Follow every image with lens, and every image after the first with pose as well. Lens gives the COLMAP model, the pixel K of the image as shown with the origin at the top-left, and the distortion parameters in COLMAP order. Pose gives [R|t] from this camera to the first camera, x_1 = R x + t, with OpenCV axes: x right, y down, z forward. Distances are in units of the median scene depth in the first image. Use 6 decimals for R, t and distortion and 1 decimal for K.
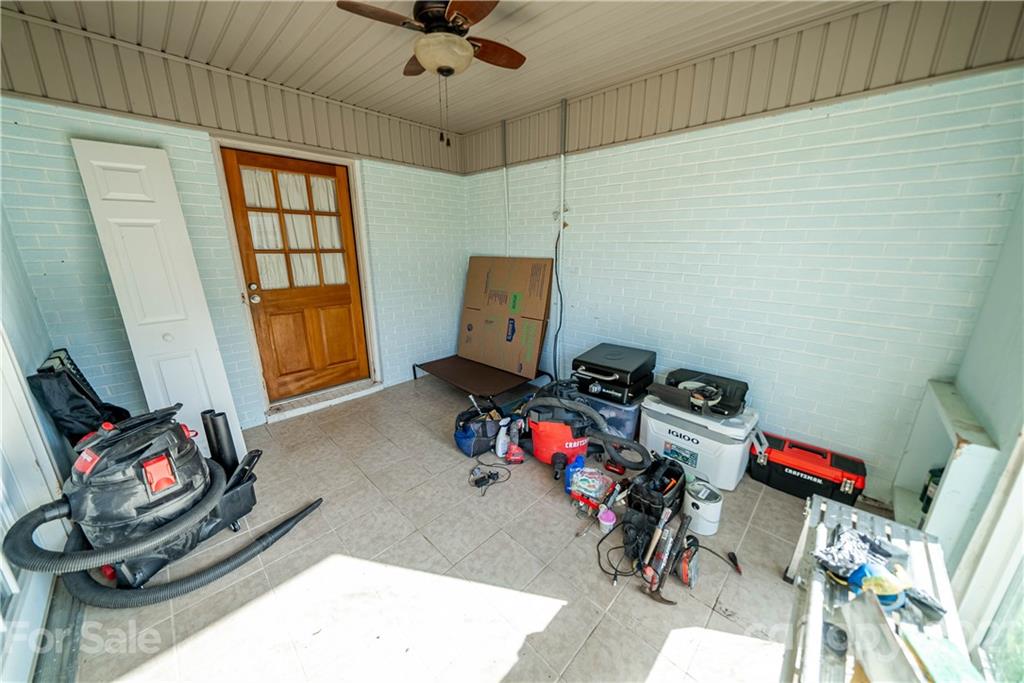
lens RADIAL K [[351.7, 0, 514.4], [0, 351.7, 342.0], [0, 0, 1]] dist [-0.004686, 0.000057]
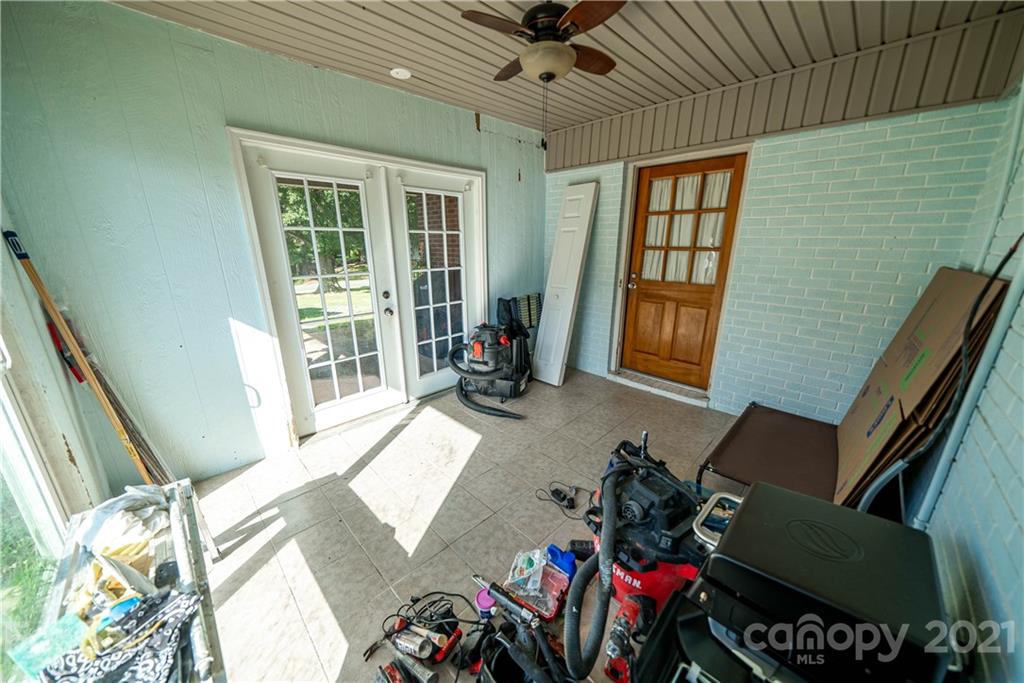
lens RADIAL K [[351.7, 0, 512.3], [0, 351.7, 342.8], [0, 0, 1]] dist [-0.004686, 0.000057]
pose [[-0.024303, 0.274907, -0.961164, 0.532589], [-0.261474, 0.926231, 0.271527, -0.155715], [0.964904, 0.257918, 0.049370, 0.548593]]
